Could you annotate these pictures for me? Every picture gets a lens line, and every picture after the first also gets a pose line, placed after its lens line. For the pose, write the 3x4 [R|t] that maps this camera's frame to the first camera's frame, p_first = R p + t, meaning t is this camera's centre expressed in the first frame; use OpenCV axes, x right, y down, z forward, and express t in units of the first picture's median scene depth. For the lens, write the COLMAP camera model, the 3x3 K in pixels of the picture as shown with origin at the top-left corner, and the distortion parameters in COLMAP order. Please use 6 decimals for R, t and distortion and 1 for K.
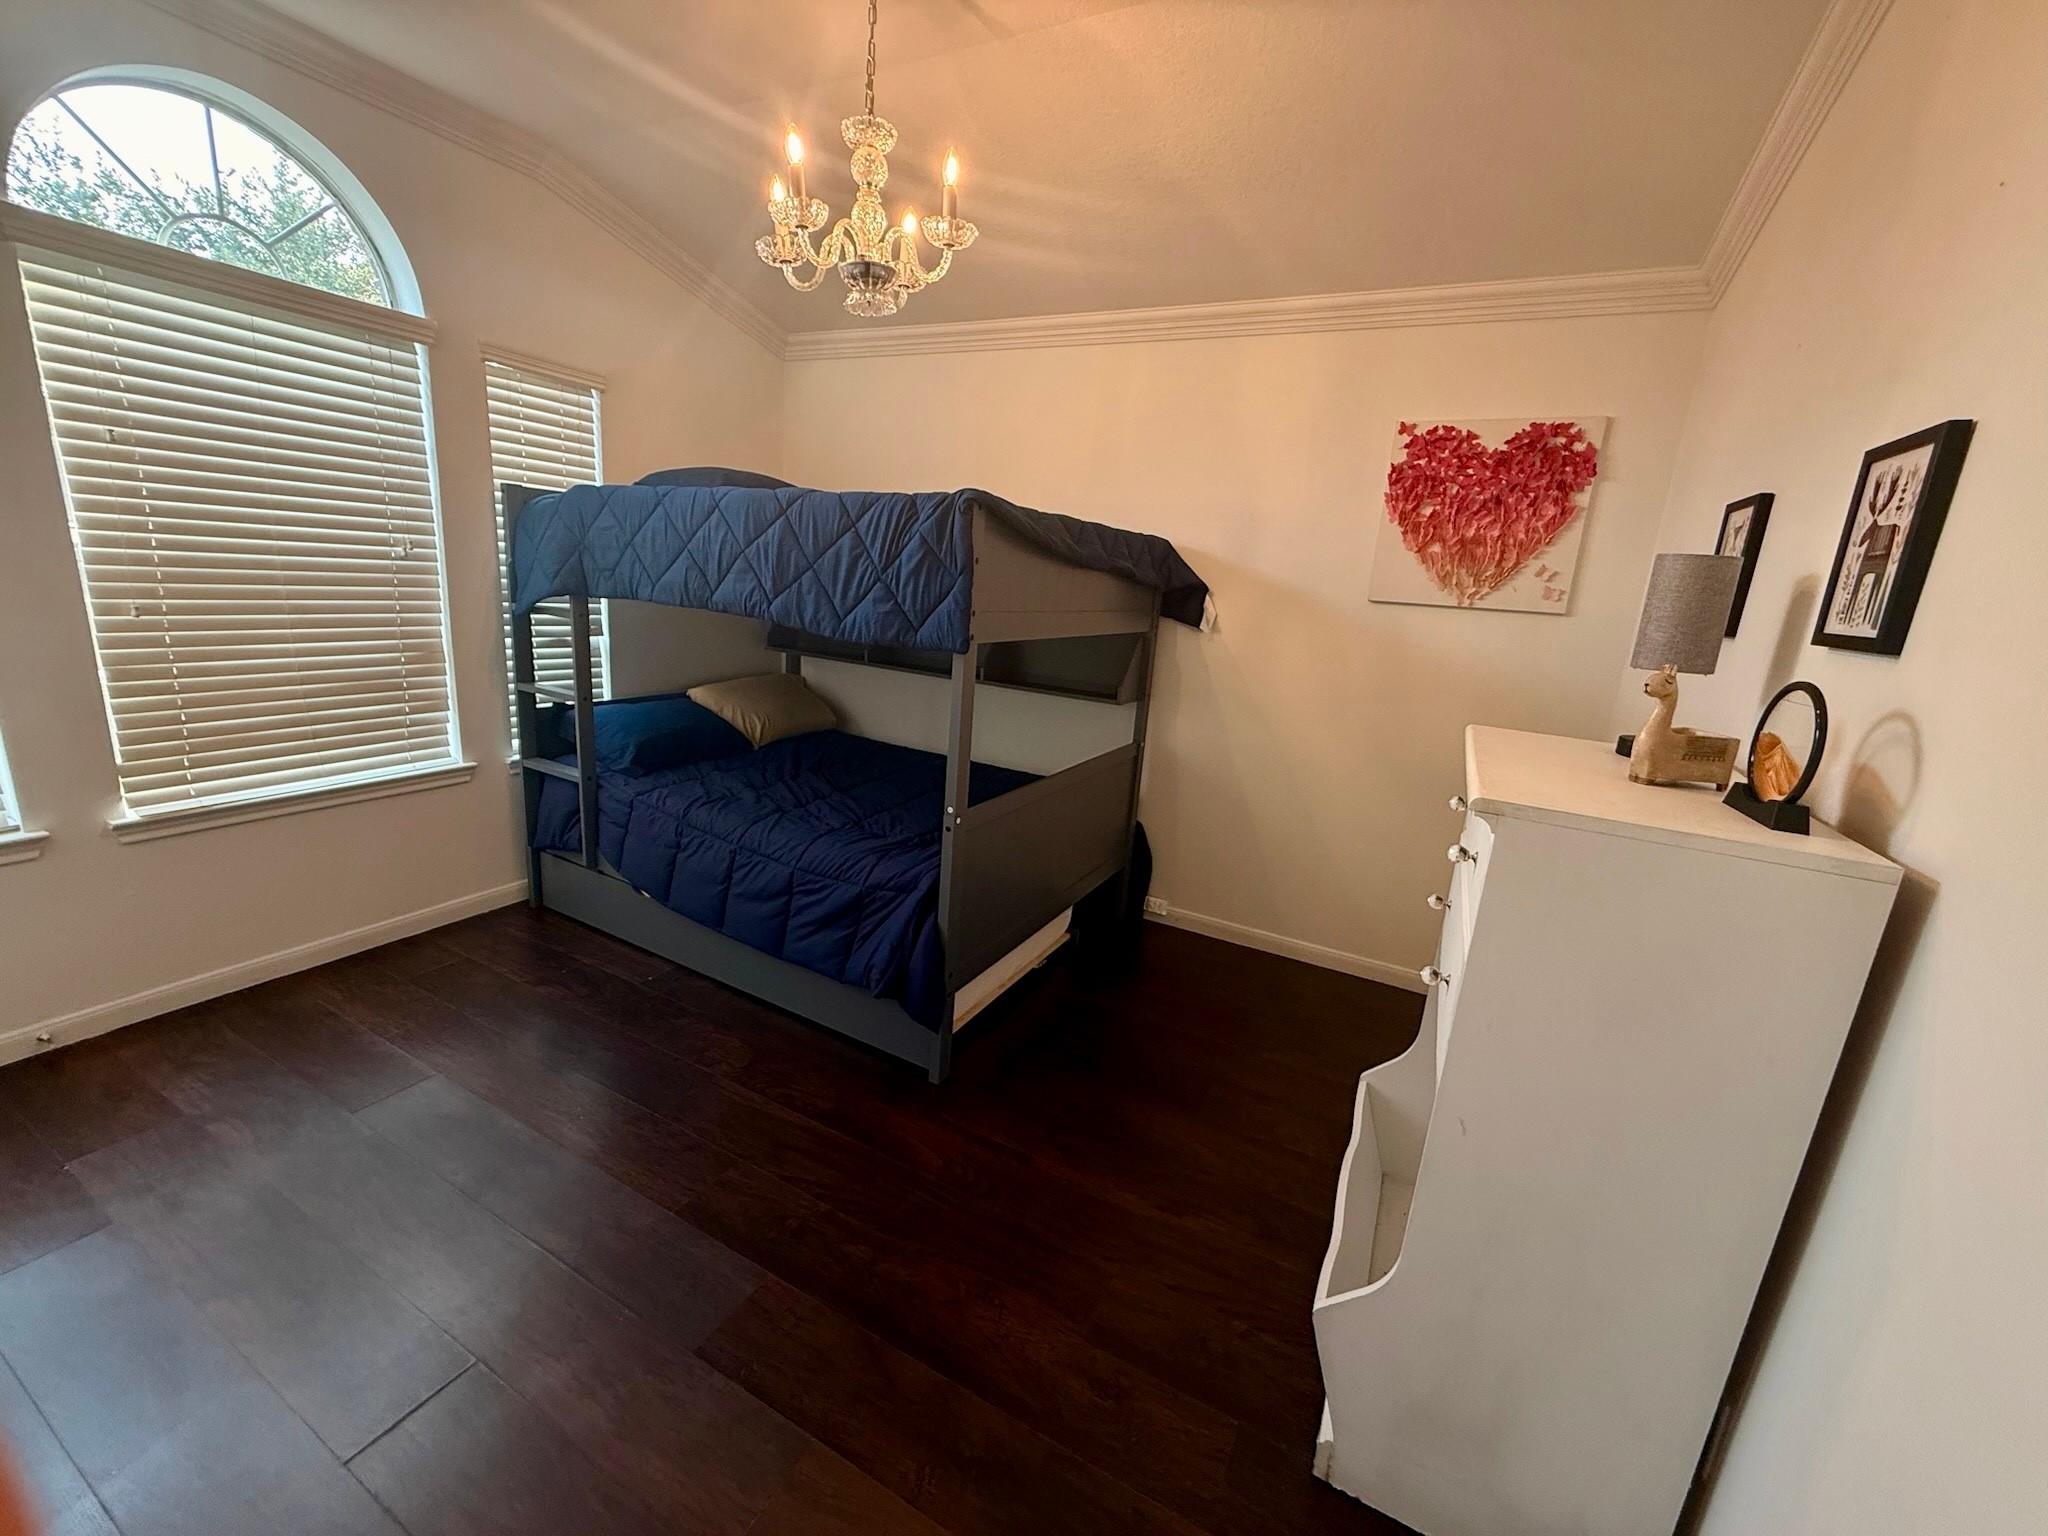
lens RADIAL K [[817.6, 0, 1022.4], [0, 817.6, 767.8], [0, 0, 1]] dist [-0.000046, 0.000158]
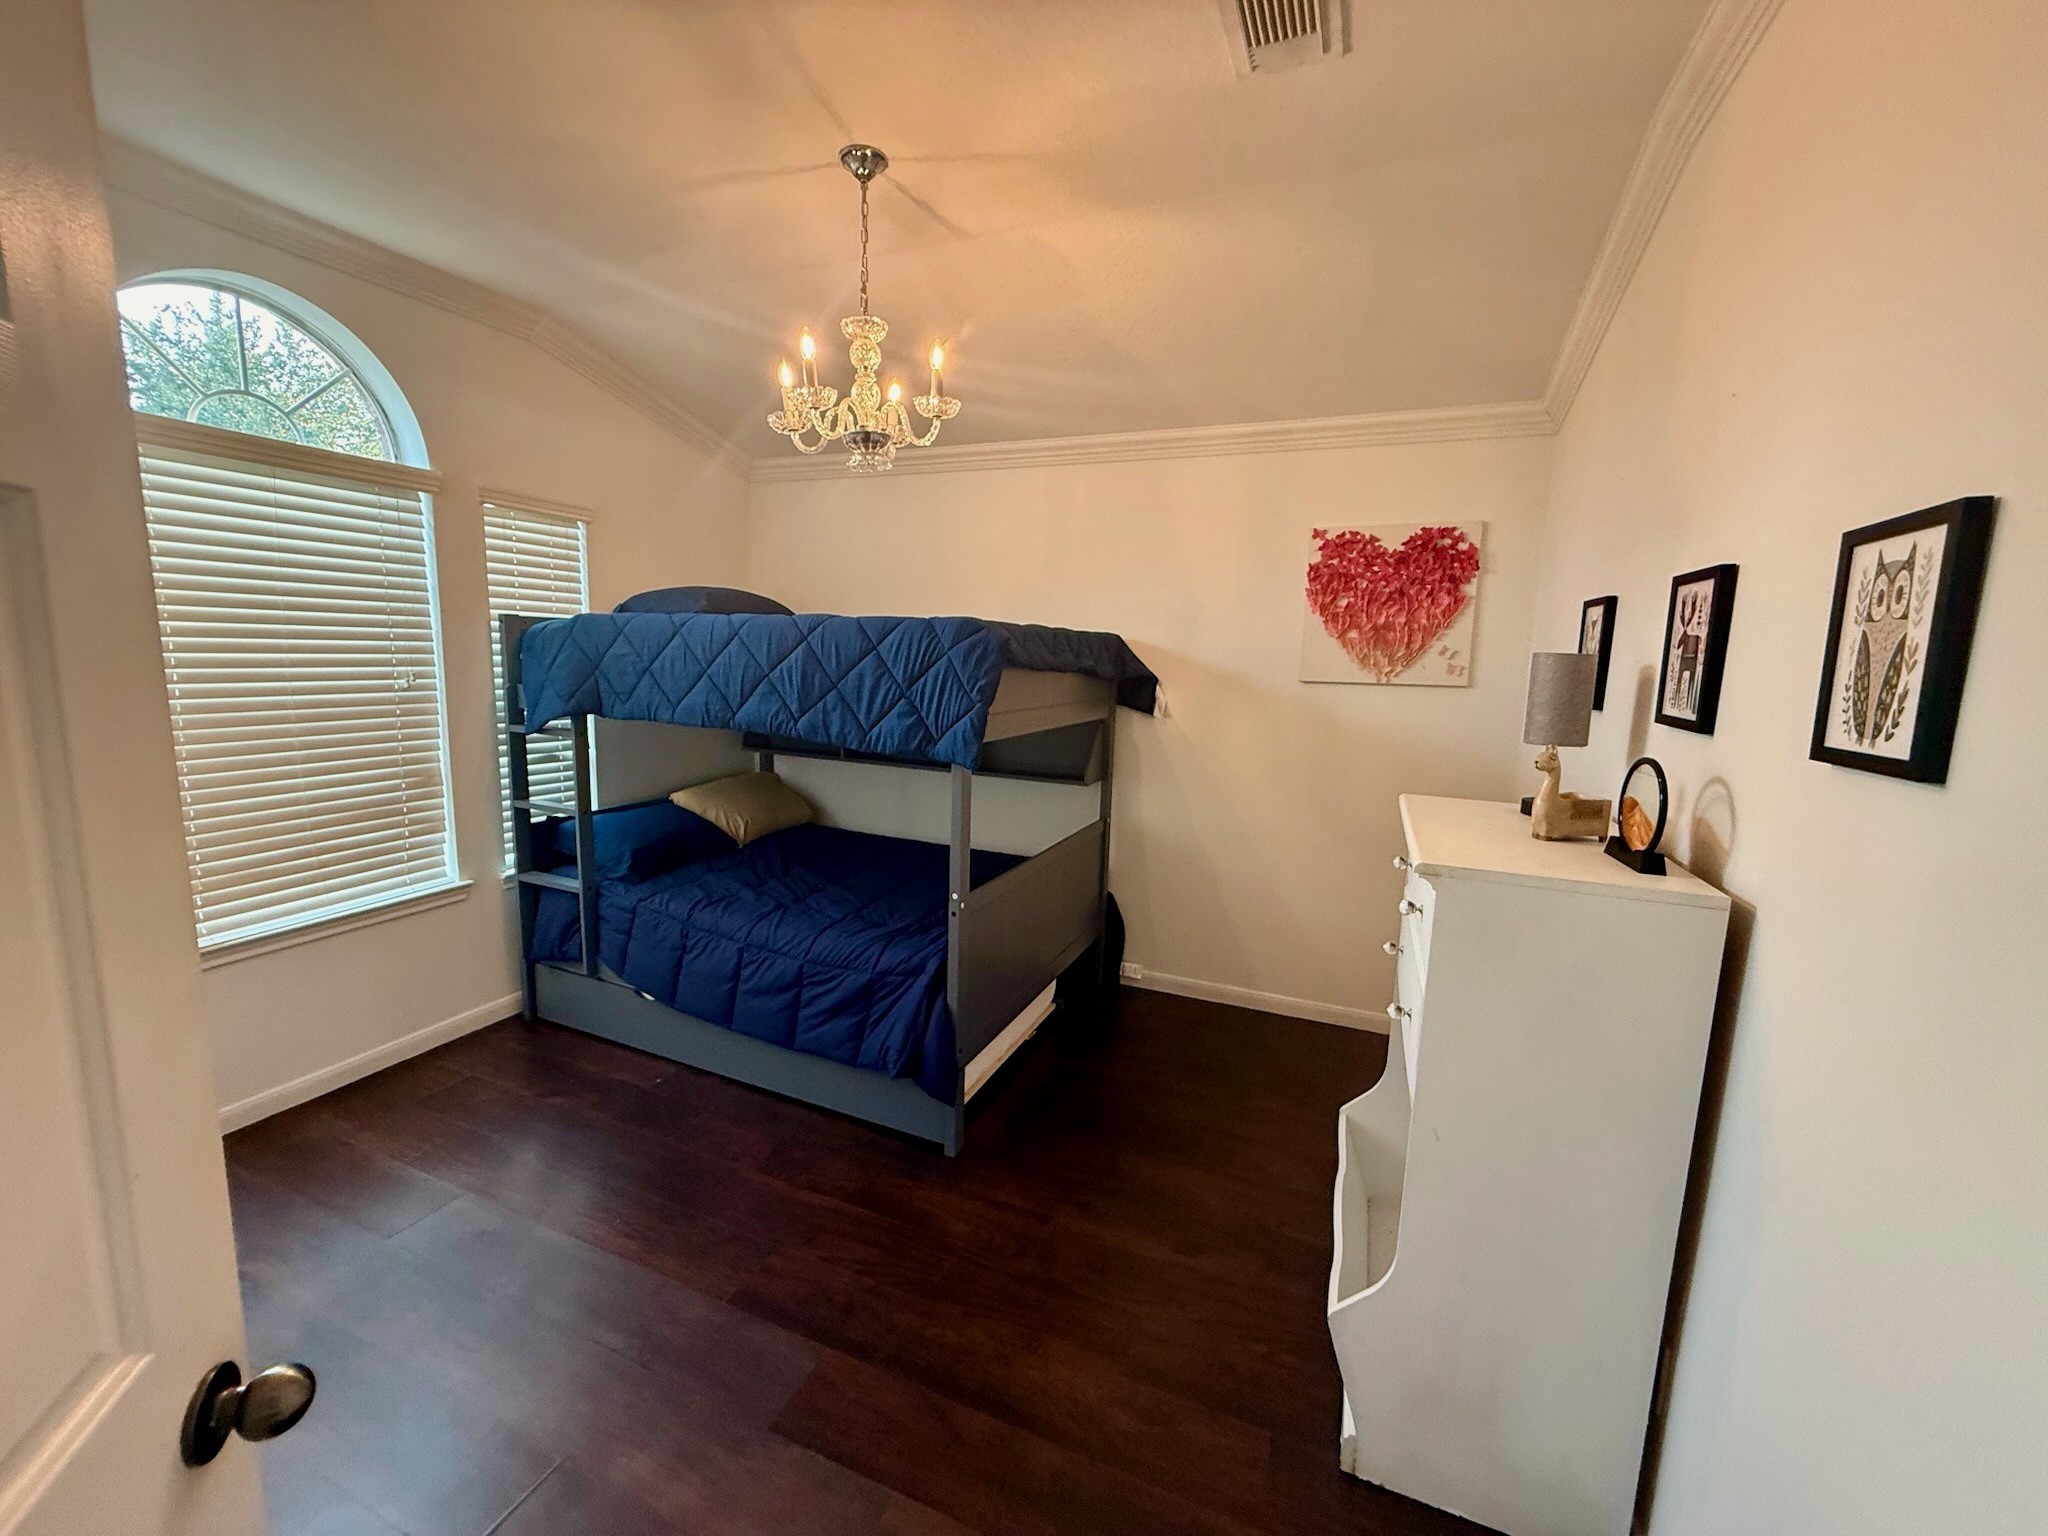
lens RADIAL K [[817.6, 0, 1023.3], [0, 817.6, 766.6], [0, 0, 1]] dist [-0.000046, 0.000158]
pose [[0.995191, -0.057847, 0.079053, -0.066681], [0.064594, 0.994230, -0.085637, -0.019689], [-0.073643, 0.090331, 0.993185, -0.103378]]
